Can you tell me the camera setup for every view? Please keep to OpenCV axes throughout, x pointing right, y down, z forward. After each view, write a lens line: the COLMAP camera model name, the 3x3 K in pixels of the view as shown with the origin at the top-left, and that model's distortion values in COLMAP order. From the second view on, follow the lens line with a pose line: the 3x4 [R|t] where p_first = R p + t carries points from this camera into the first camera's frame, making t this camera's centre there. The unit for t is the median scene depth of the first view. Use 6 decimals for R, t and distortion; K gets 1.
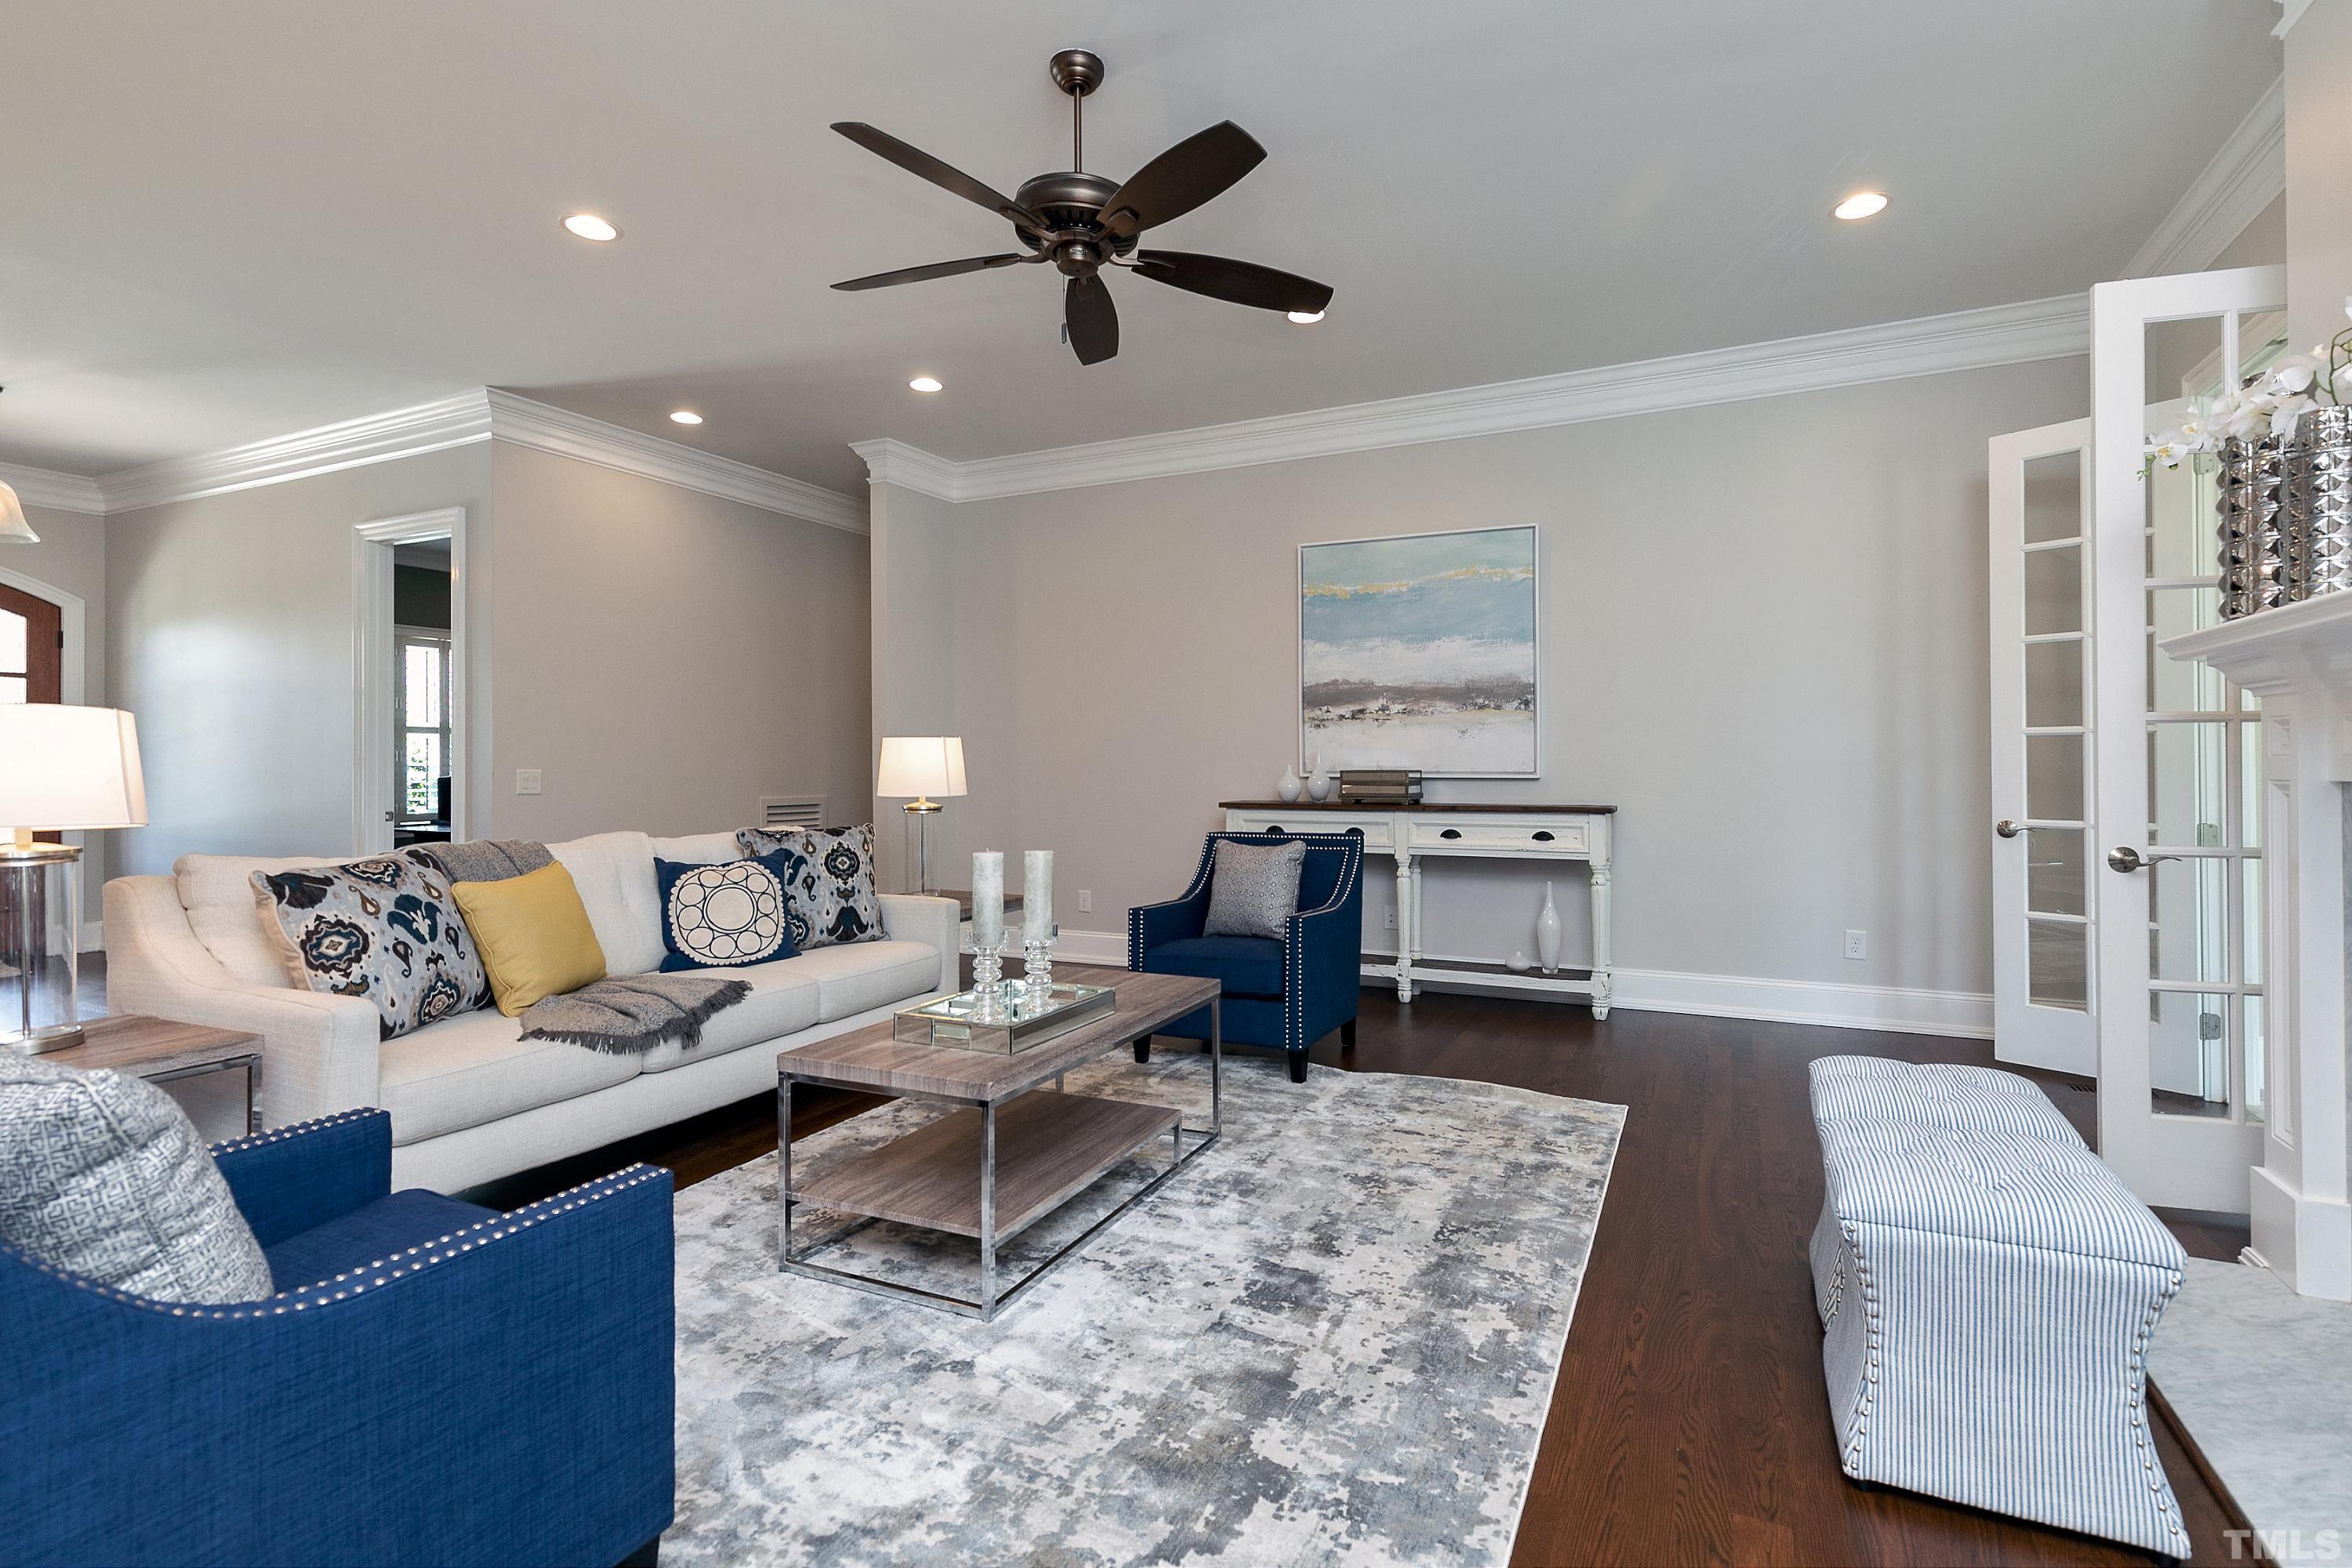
lens RADIAL K [[1075.3, 0, 1198.3], [0, 1075.3, 767.3], [0, 0, 1]] dist [0.012507, -0.001931]
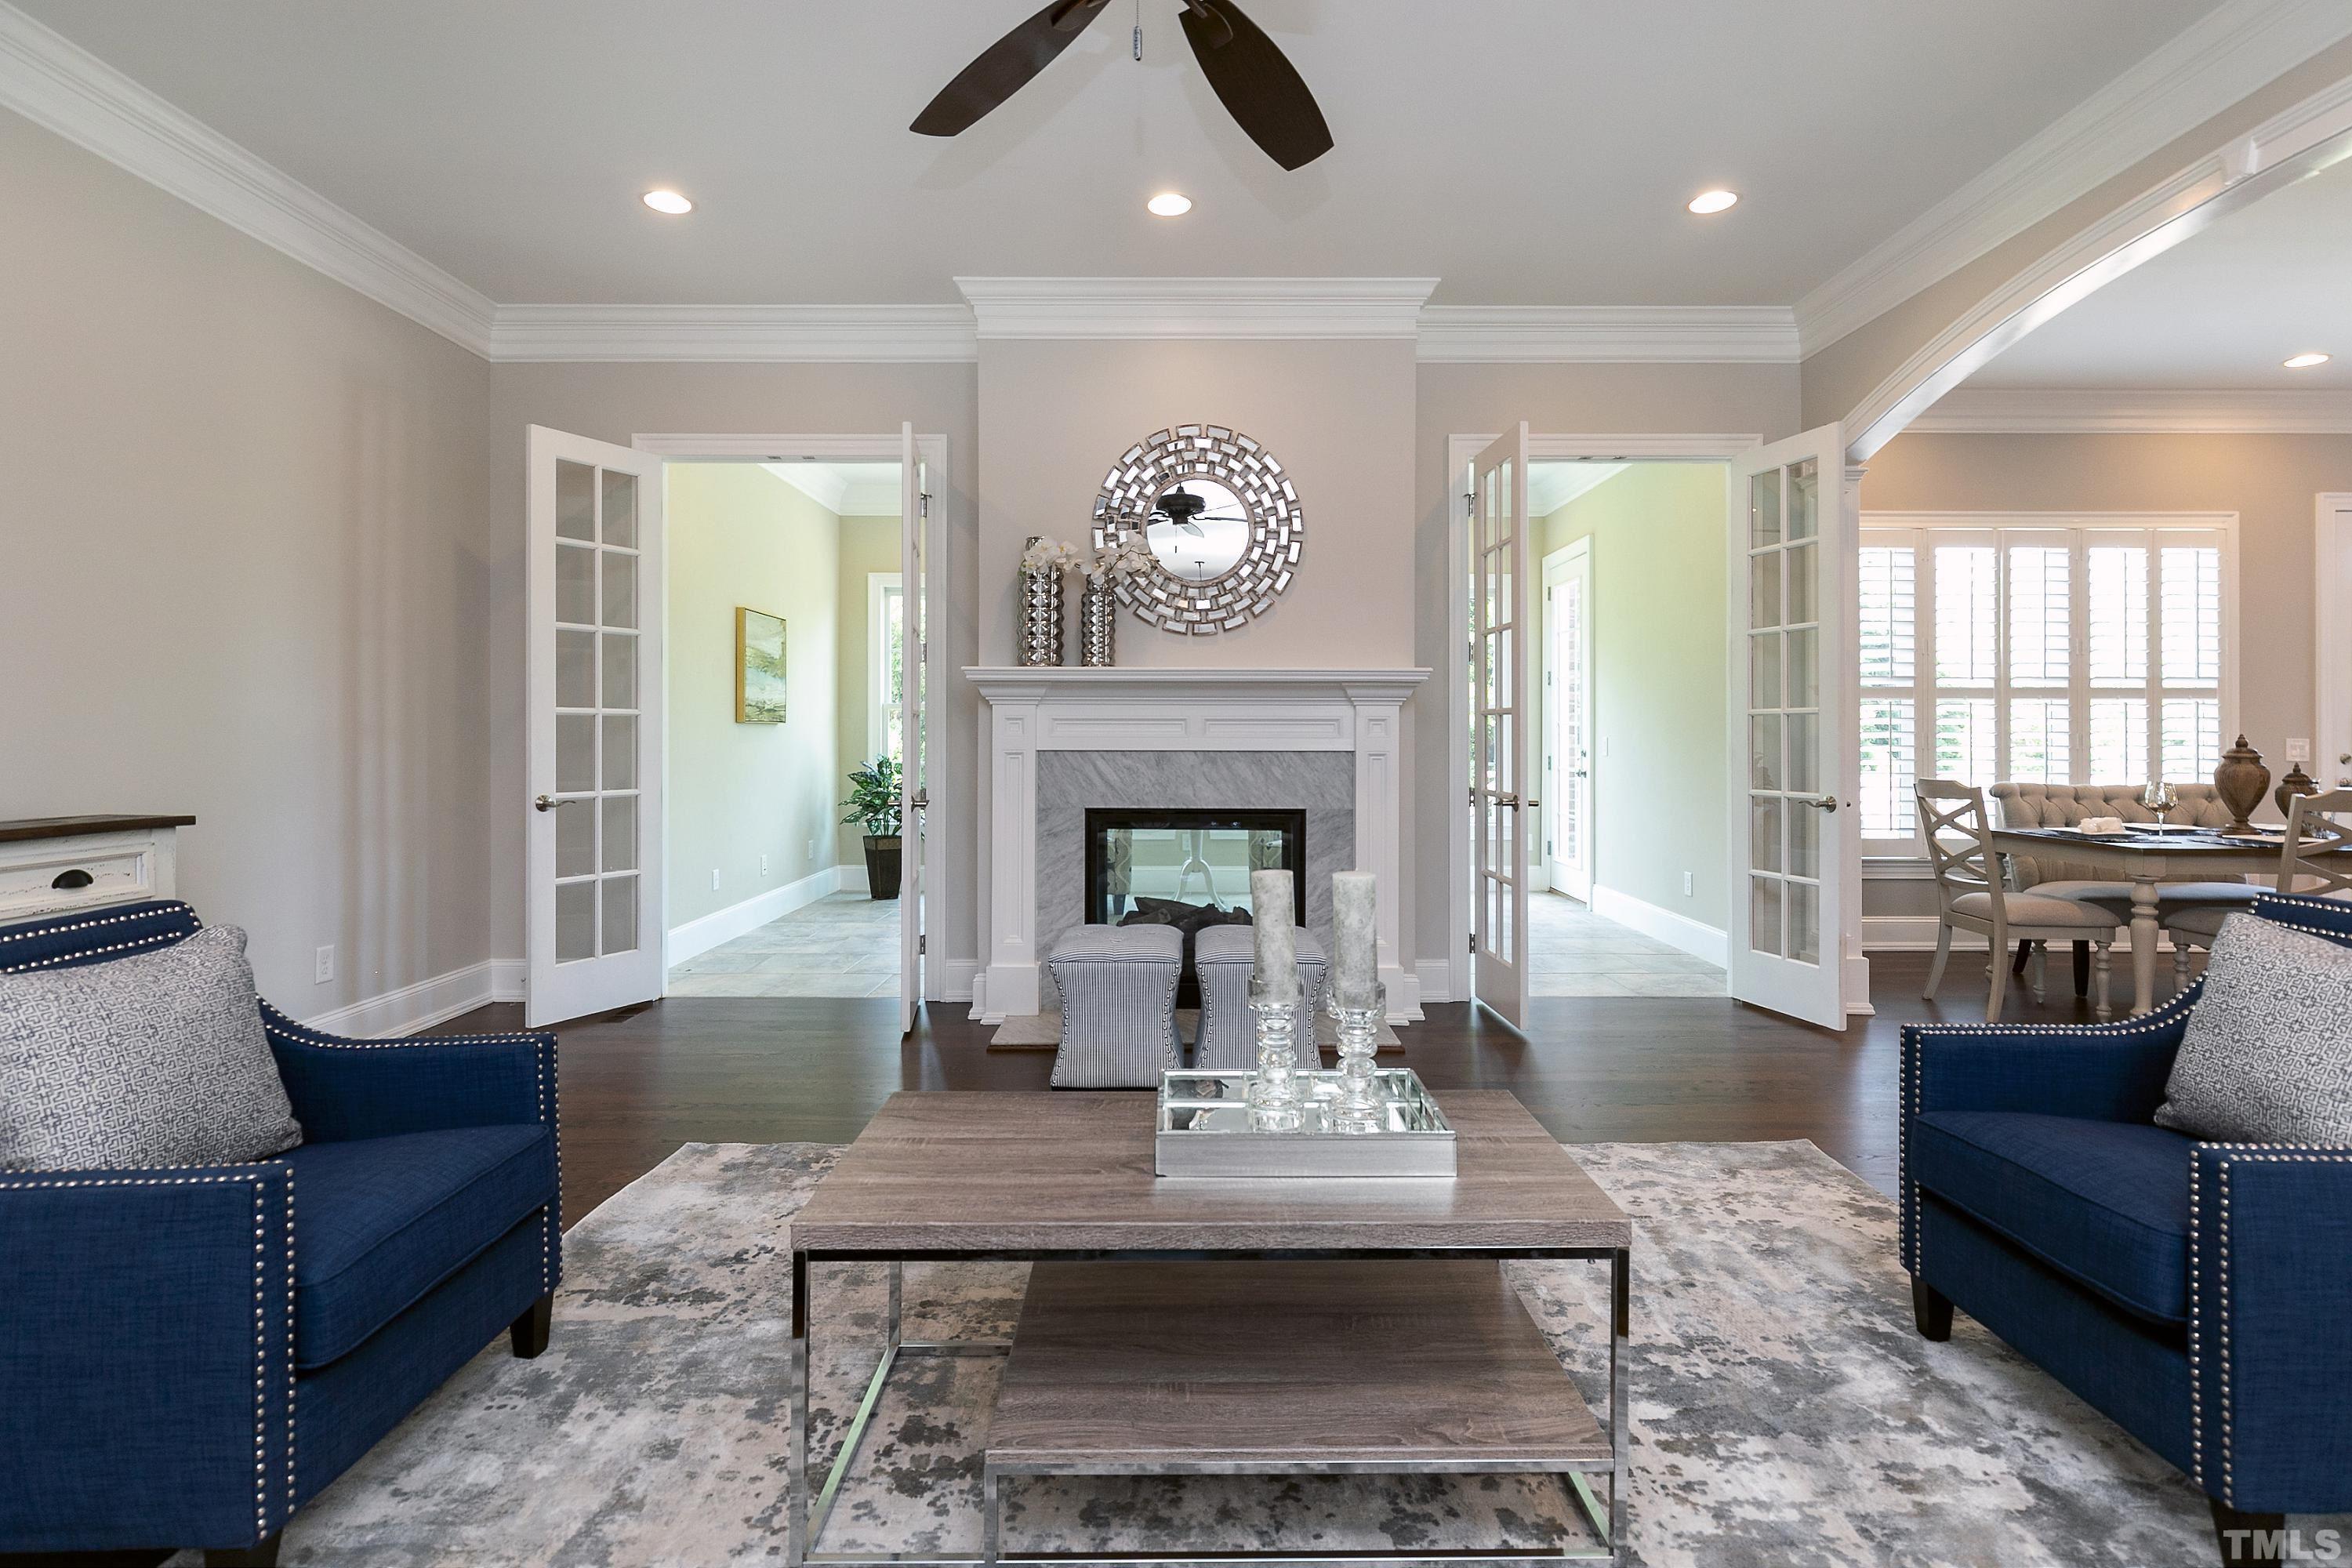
lens RADIAL K [[1120.6, 0, 1182.7], [0, 1120.6, 737.5], [0, 0, 1]] dist [0.005787, -0.002019]
pose [[-0.420617, 0.001347, 0.907237, -0.377559], [0.003577, 0.999994, 0.000174, -0.003608], [-0.907231, 0.003318, -0.420619, 0.680511]]
